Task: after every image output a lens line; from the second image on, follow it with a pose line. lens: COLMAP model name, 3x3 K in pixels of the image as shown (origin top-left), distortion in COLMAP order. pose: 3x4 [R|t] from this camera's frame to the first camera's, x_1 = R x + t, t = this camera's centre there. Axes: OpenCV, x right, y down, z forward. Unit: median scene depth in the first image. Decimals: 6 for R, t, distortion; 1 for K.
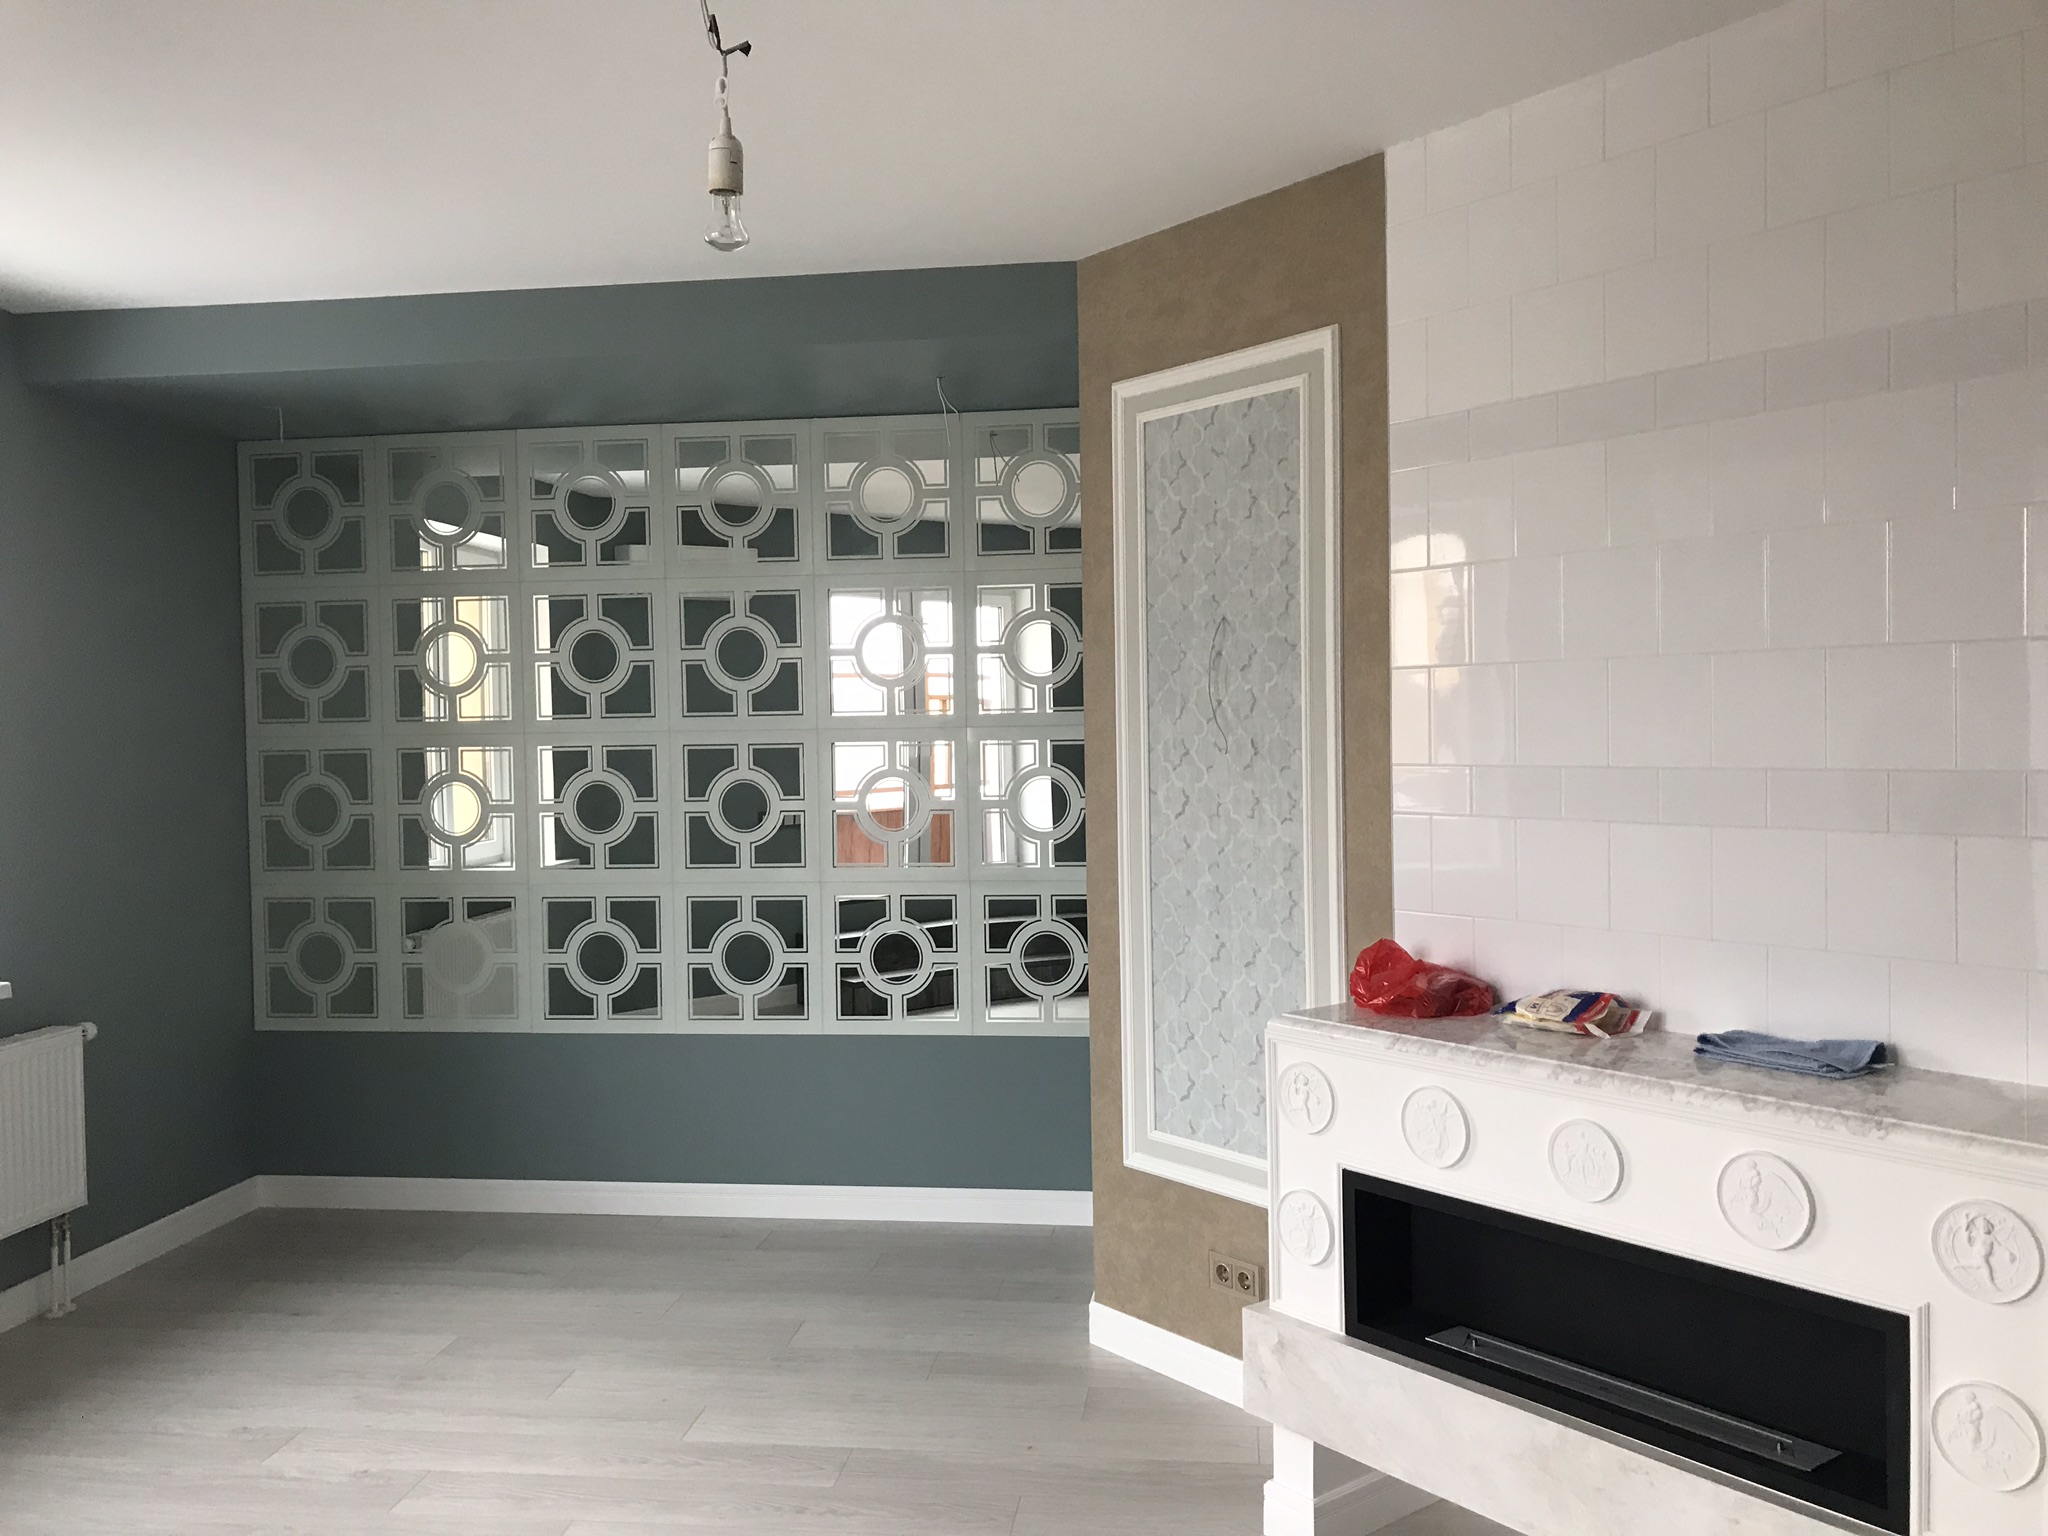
lens RADIAL K [[1689.6, 0, 1021.5], [0, 1689.6, 761.8], [0, 0, 1]] dist [0.020511, -0.002240]
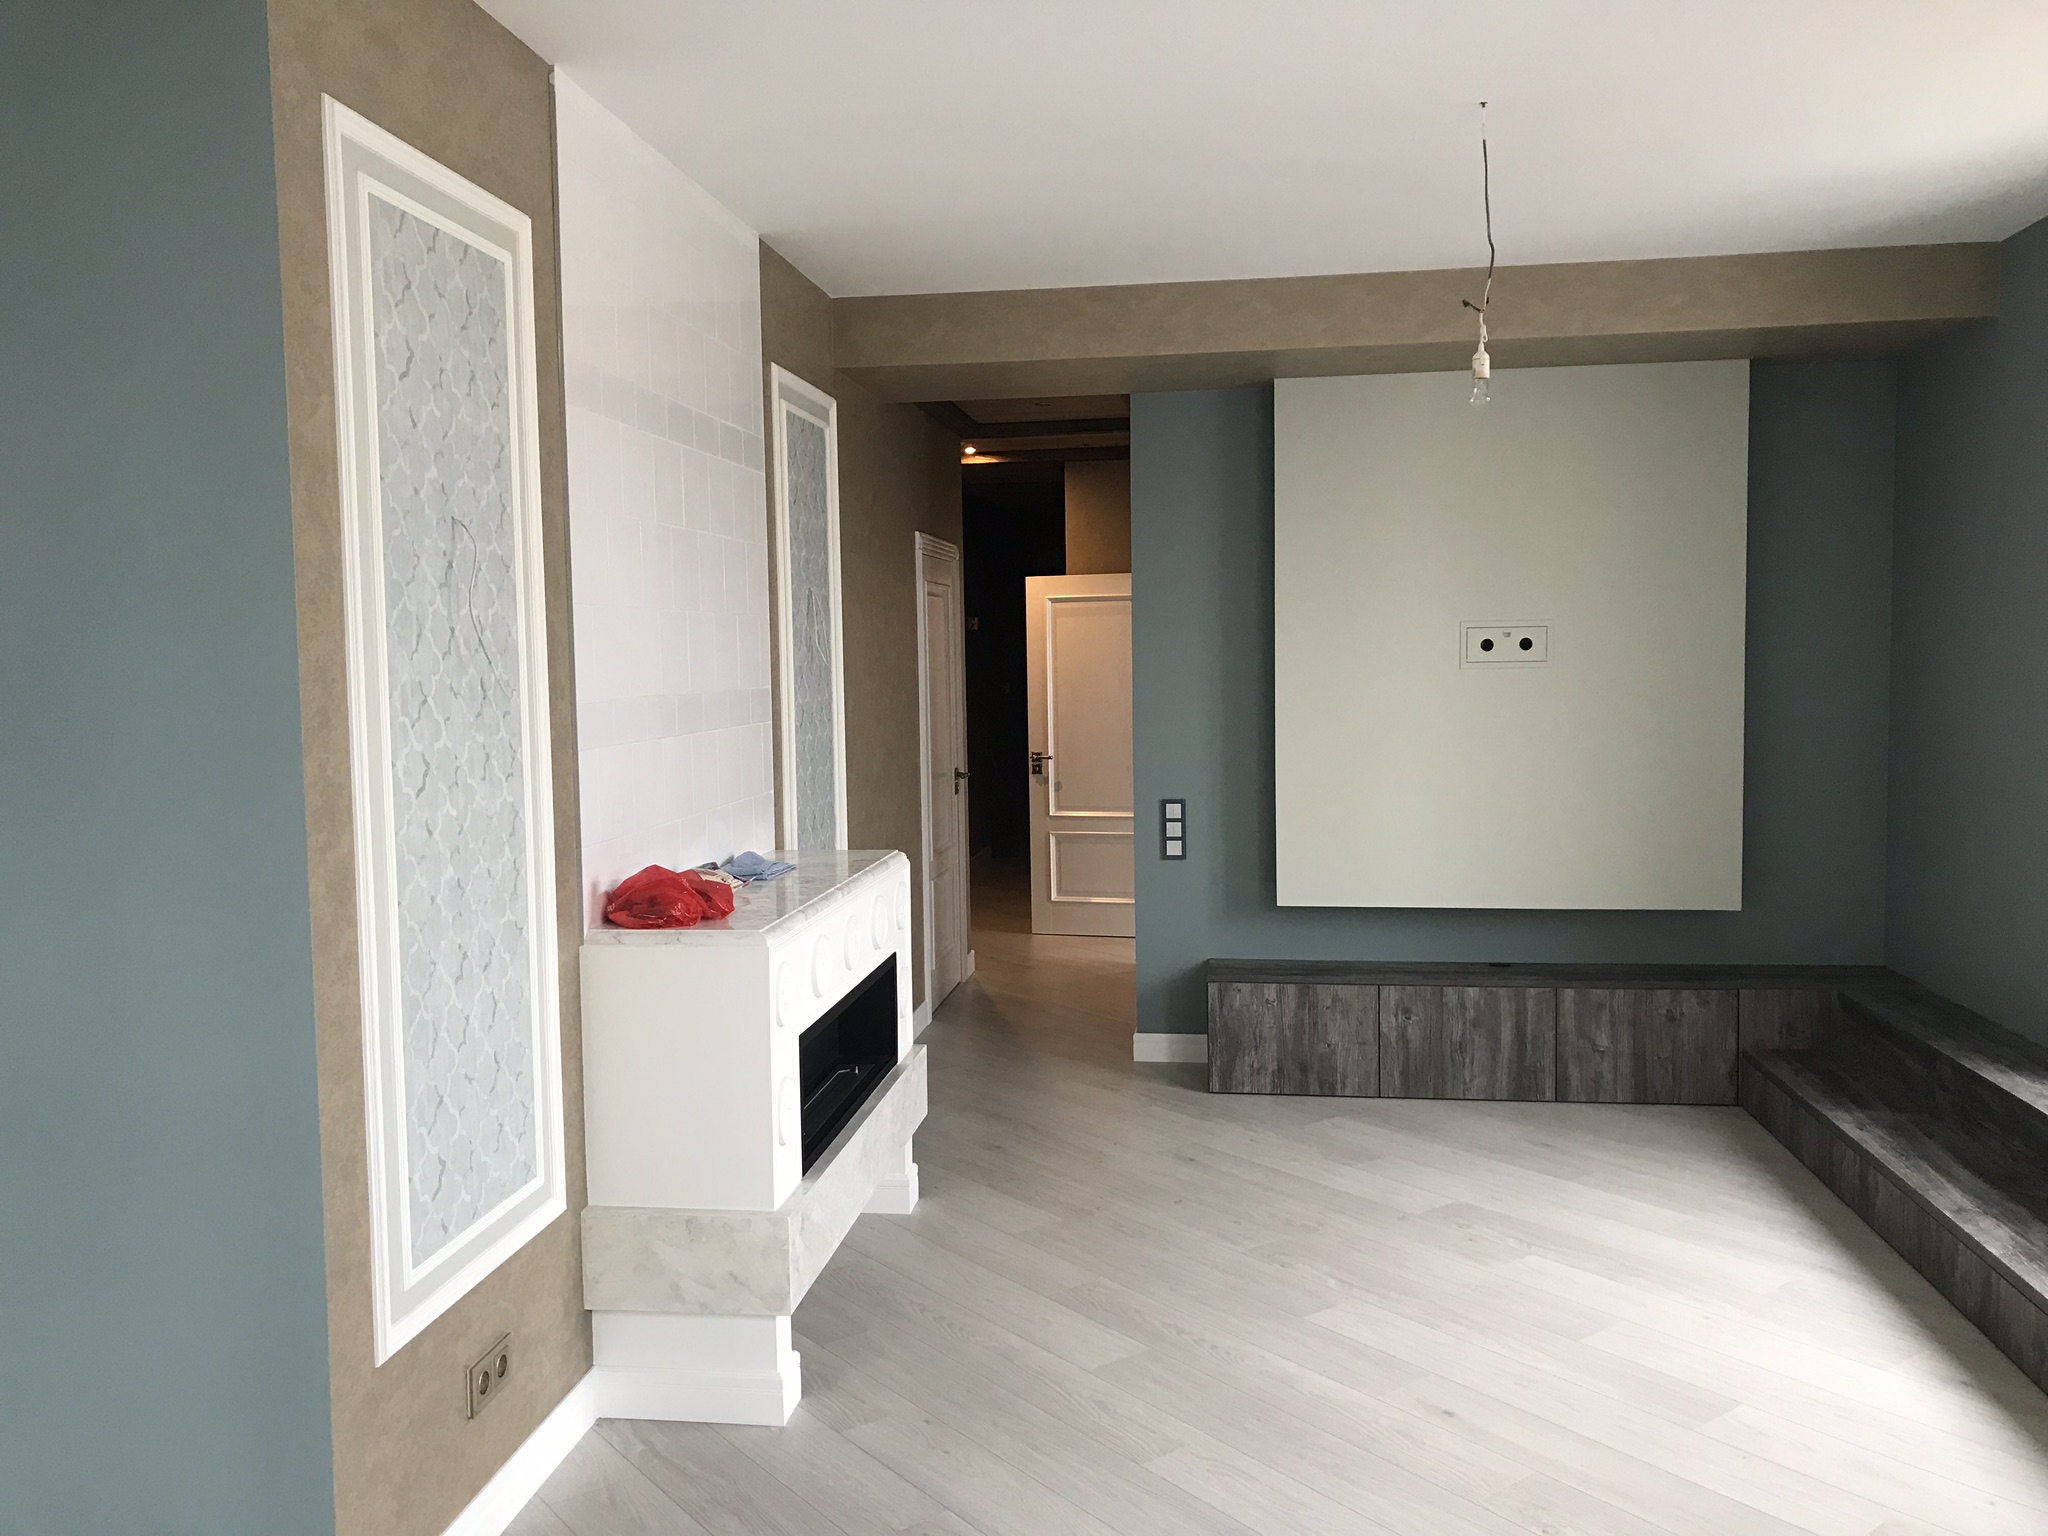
lens RADIAL K [[1671.1, 0, 1031.5], [0, 1671.1, 768.1], [0, 0, 1]] dist [0.015933, 0.008674]
pose [[-0.703389, -0.011957, 0.710705, -0.605933], [0.057991, 0.995560, 0.074144, -0.015447], [-0.708436, 0.093367, -0.699572, 1.383860]]
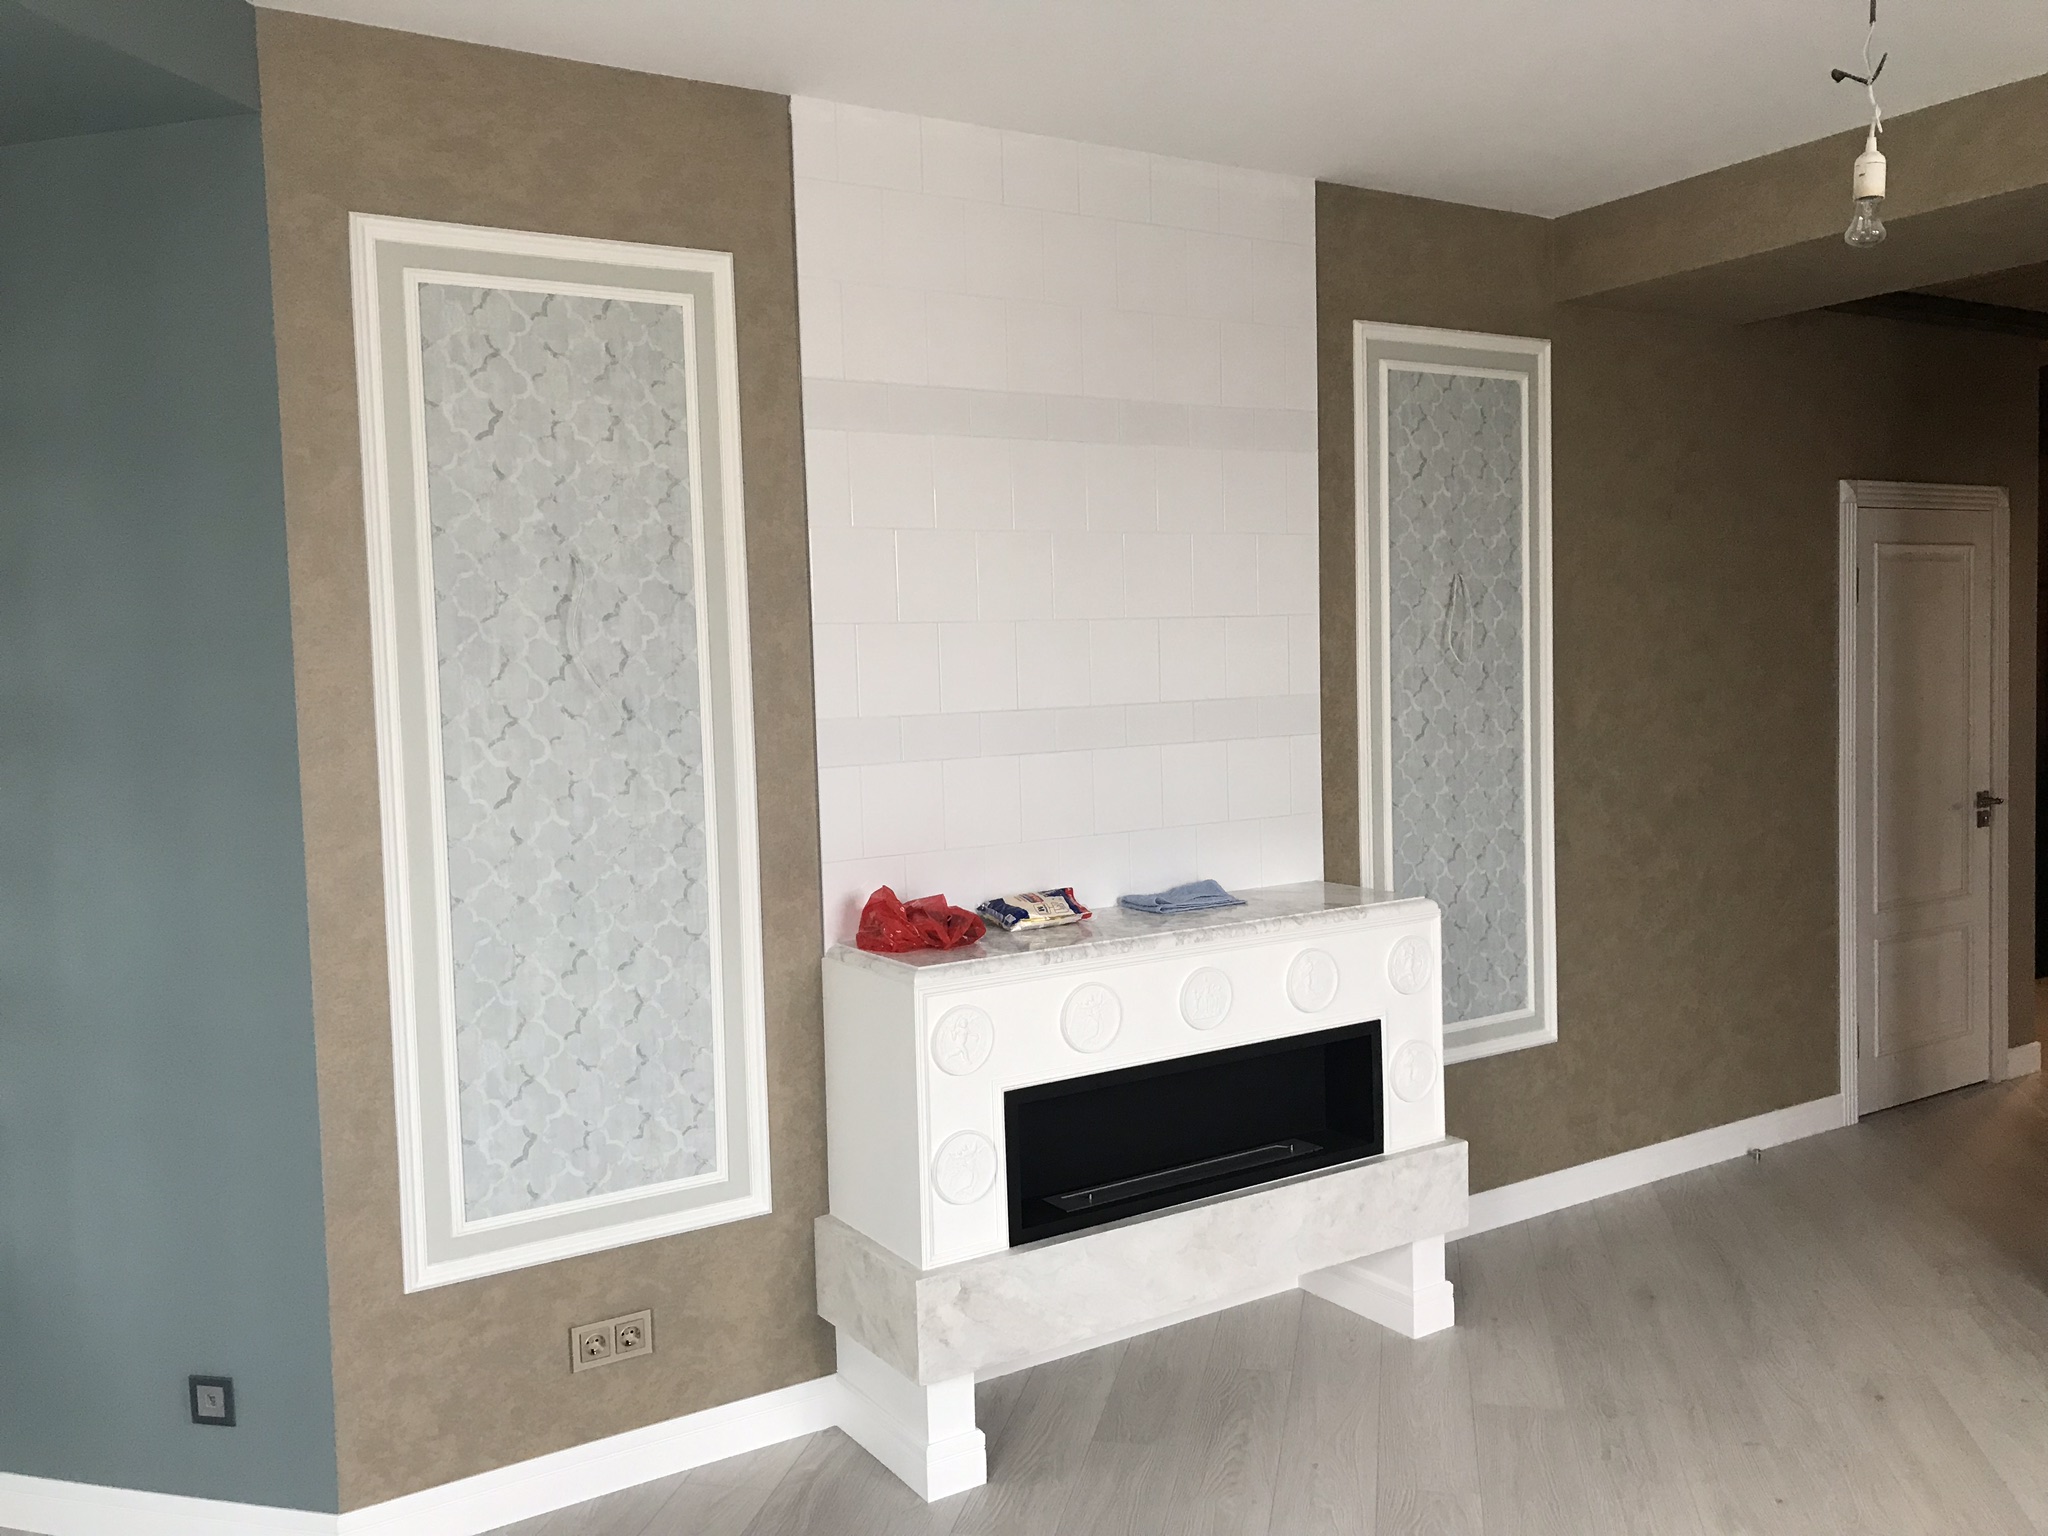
lens RADIAL K [[1689.6, 0, 1021.5], [0, 1689.6, 761.8], [0, 0, 1]] dist [0.020511, -0.002240]
pose [[0.095279, -0.039793, 0.994655, -0.702179], [0.058866, 0.997677, 0.034275, -0.000247], [-0.993709, 0.055285, 0.097400, 0.724436]]
